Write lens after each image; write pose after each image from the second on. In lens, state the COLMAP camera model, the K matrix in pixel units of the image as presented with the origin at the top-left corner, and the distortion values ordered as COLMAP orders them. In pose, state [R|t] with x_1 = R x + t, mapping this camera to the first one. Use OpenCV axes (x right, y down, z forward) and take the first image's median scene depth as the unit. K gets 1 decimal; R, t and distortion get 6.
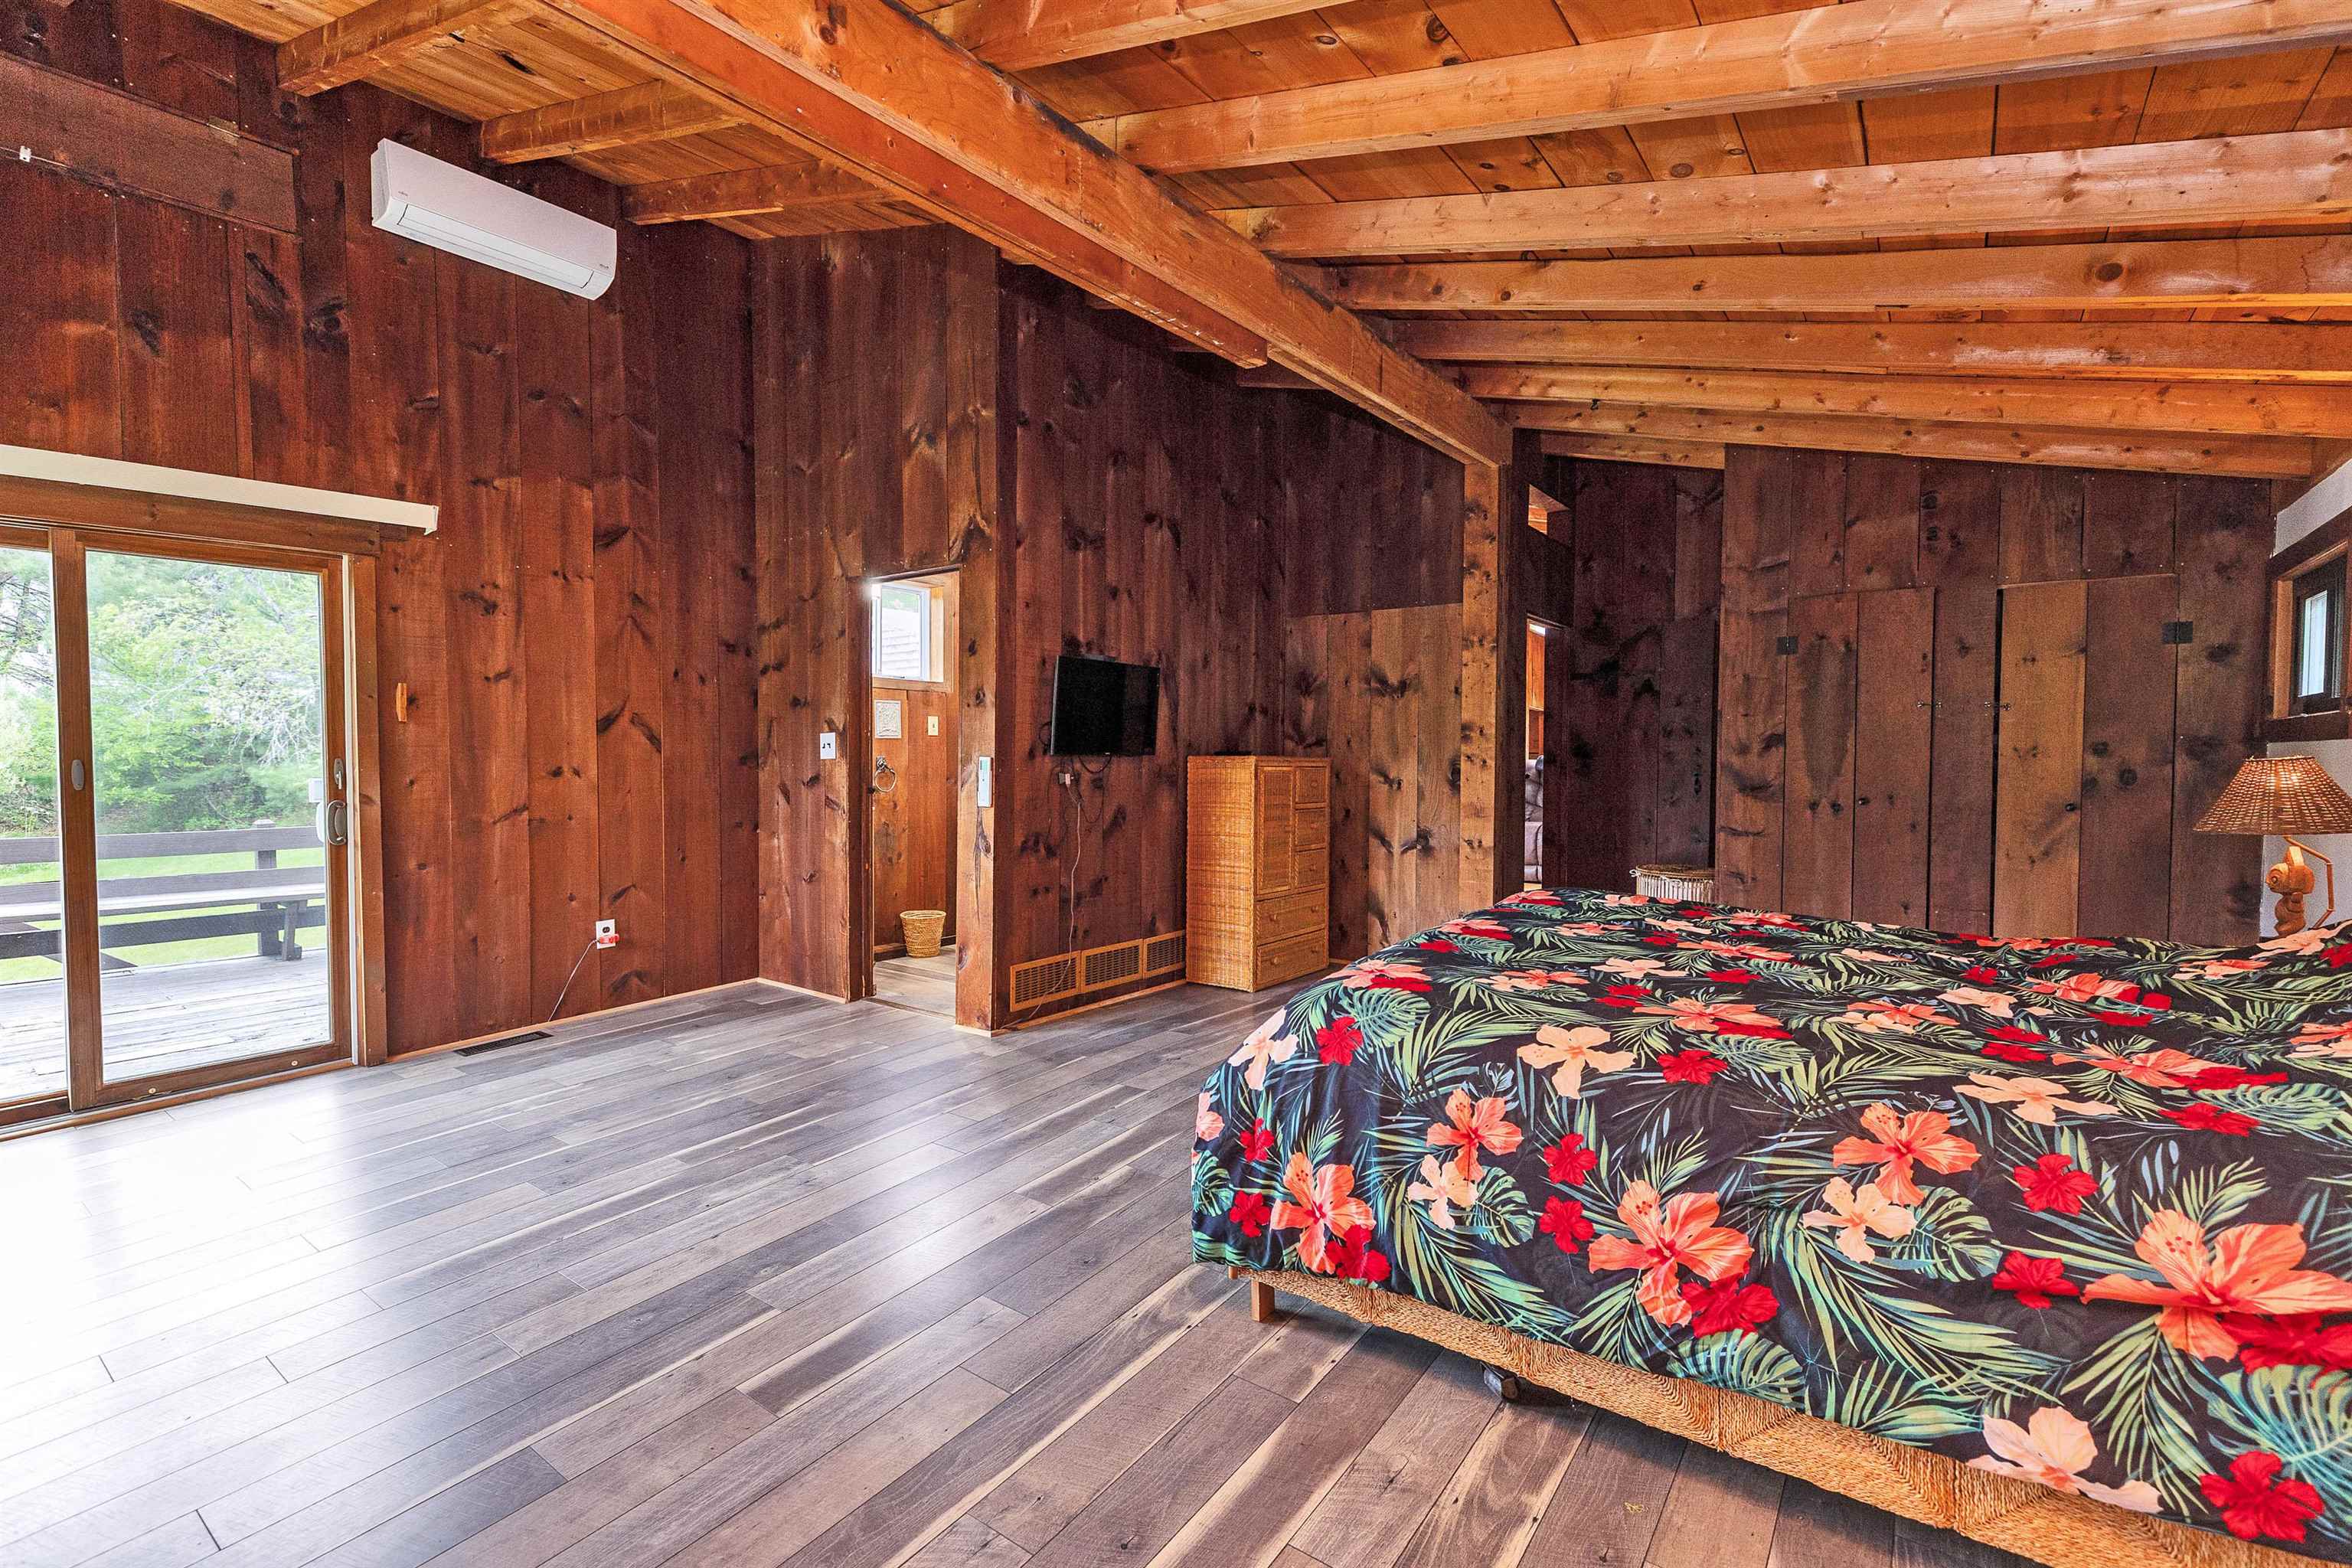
lens RADIAL K [[1057.2, 0, 1184.6], [0, 1057.2, 780.2], [0, 0, 1]] dist [0.004717, 0.000498]
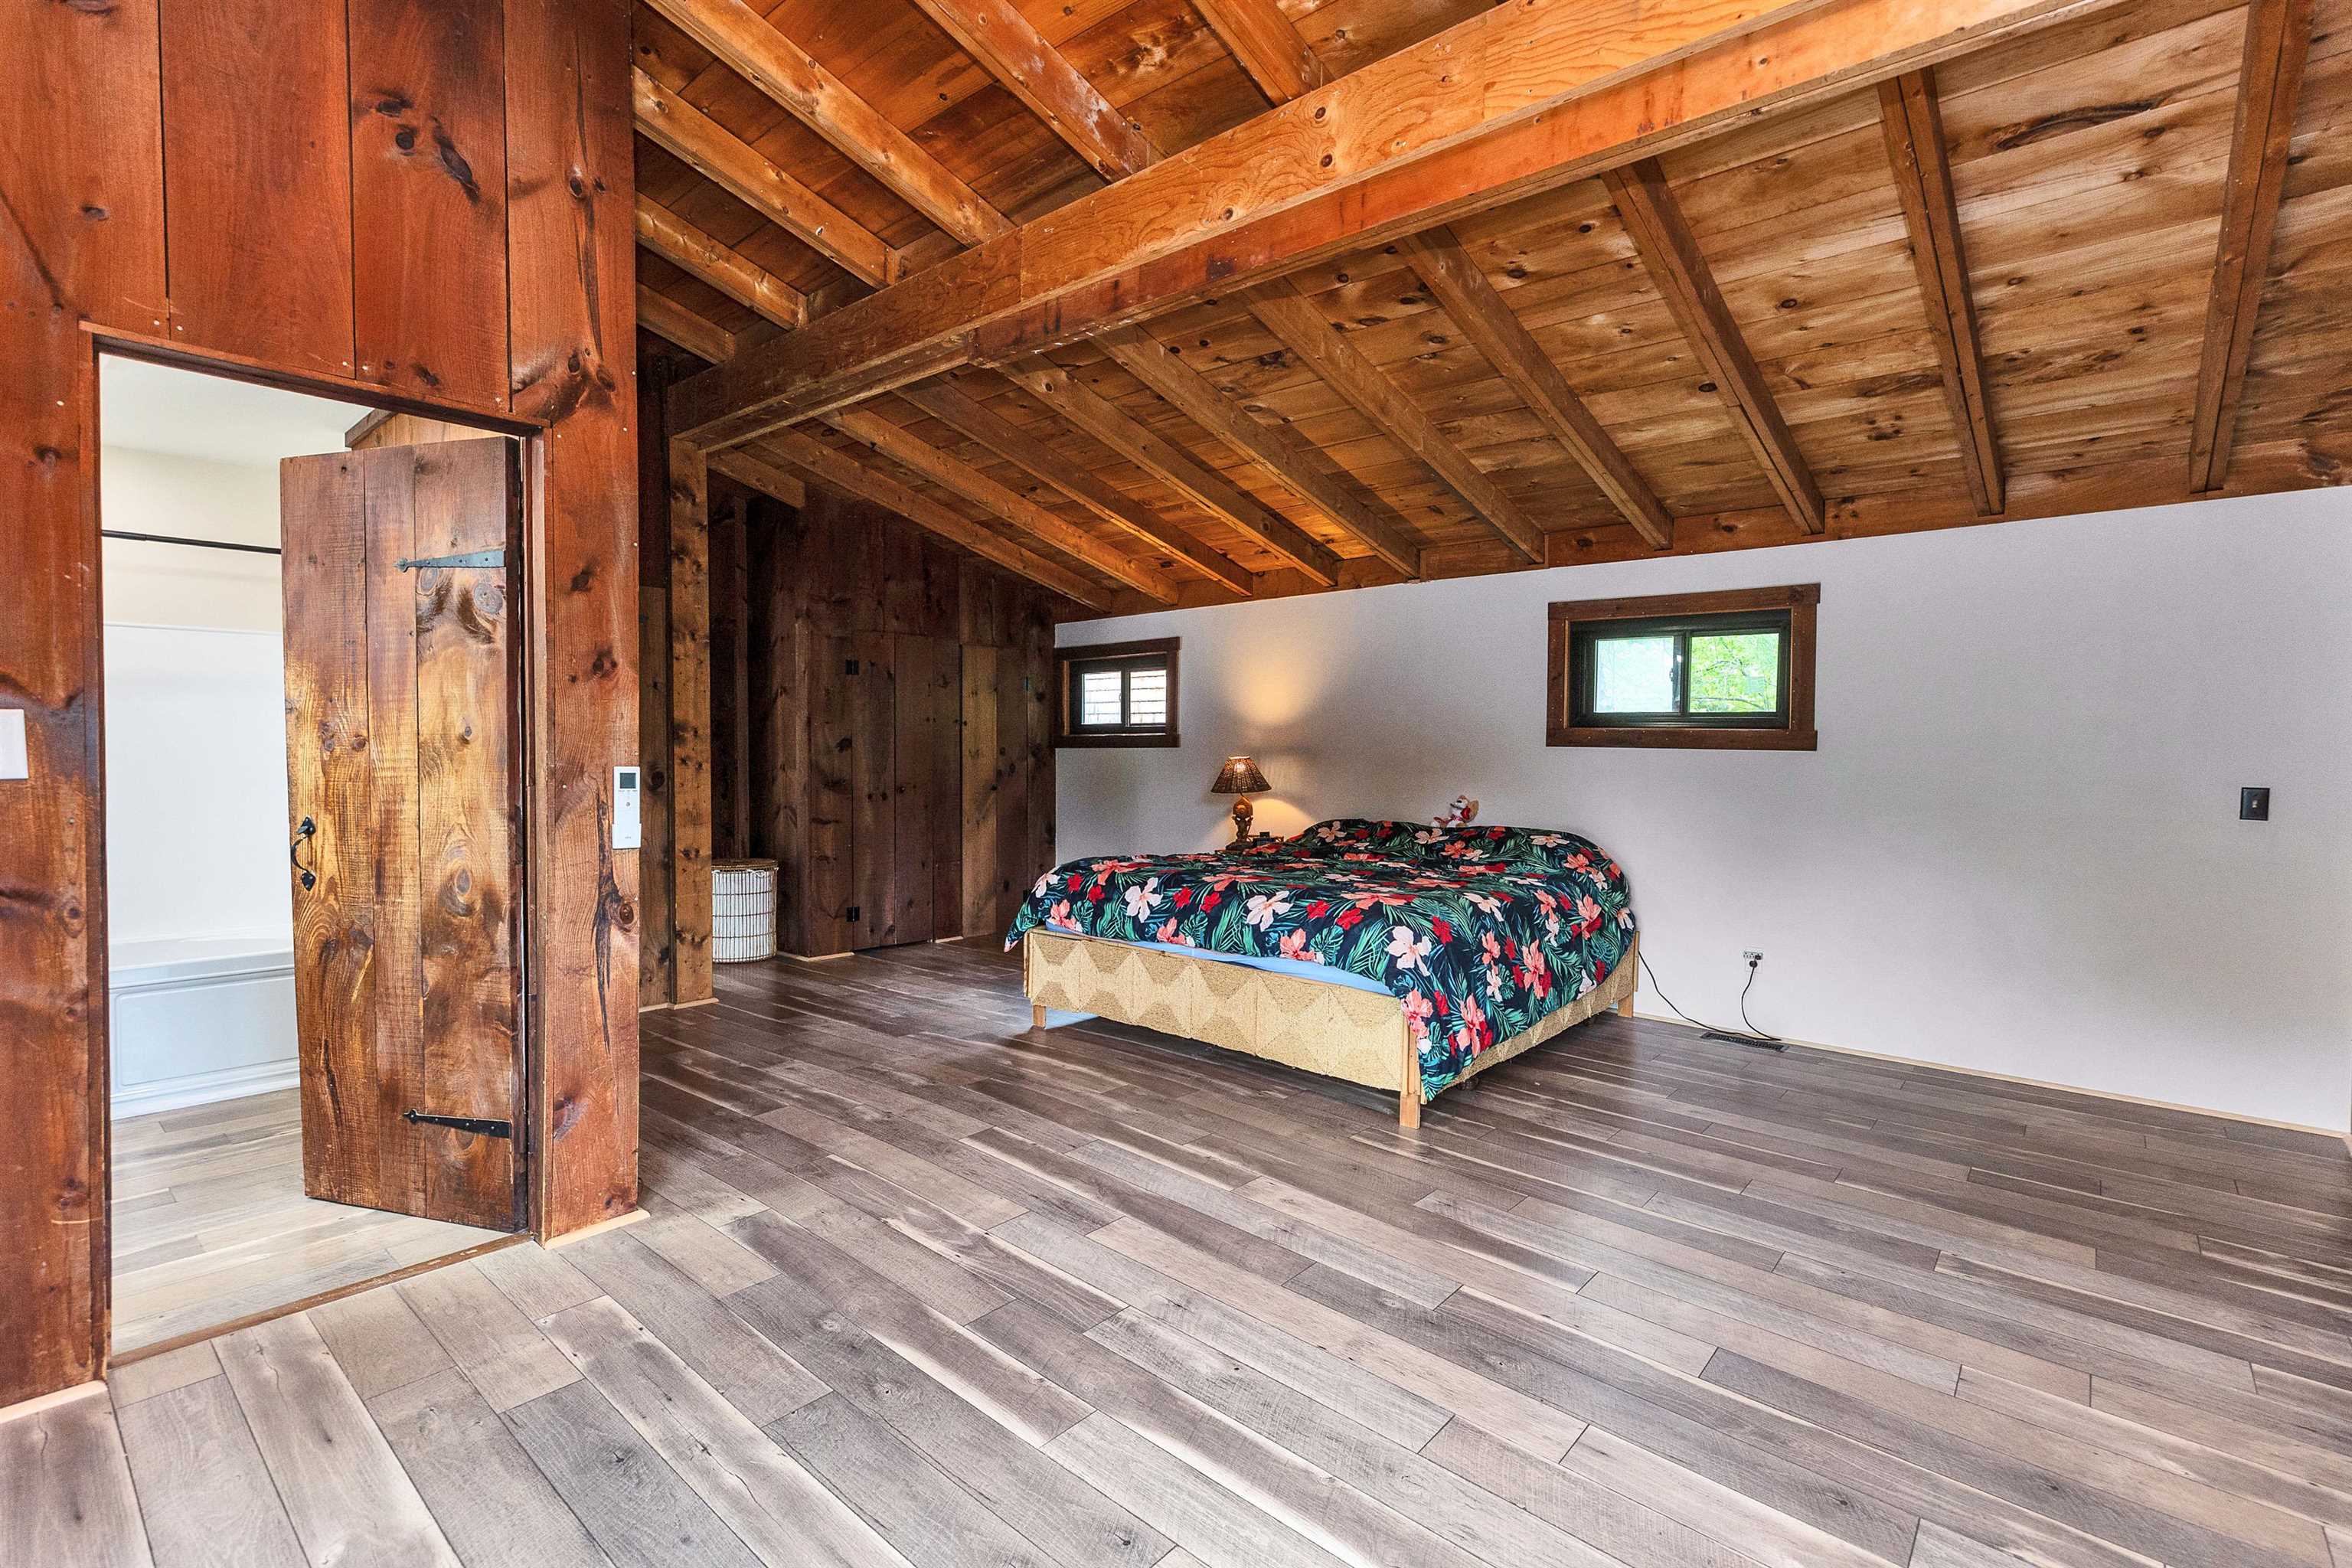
lens RADIAL K [[1057.2, 0, 1186.3], [0, 1057.2, 780.1], [0, 0, 1]] dist [0.004717, 0.000498]
pose [[0.079513, -0.027334, 0.996459, -0.829903], [0.023575, 0.999396, 0.025534, -0.023600], [-0.996555, 0.021462, 0.080109, 0.675400]]
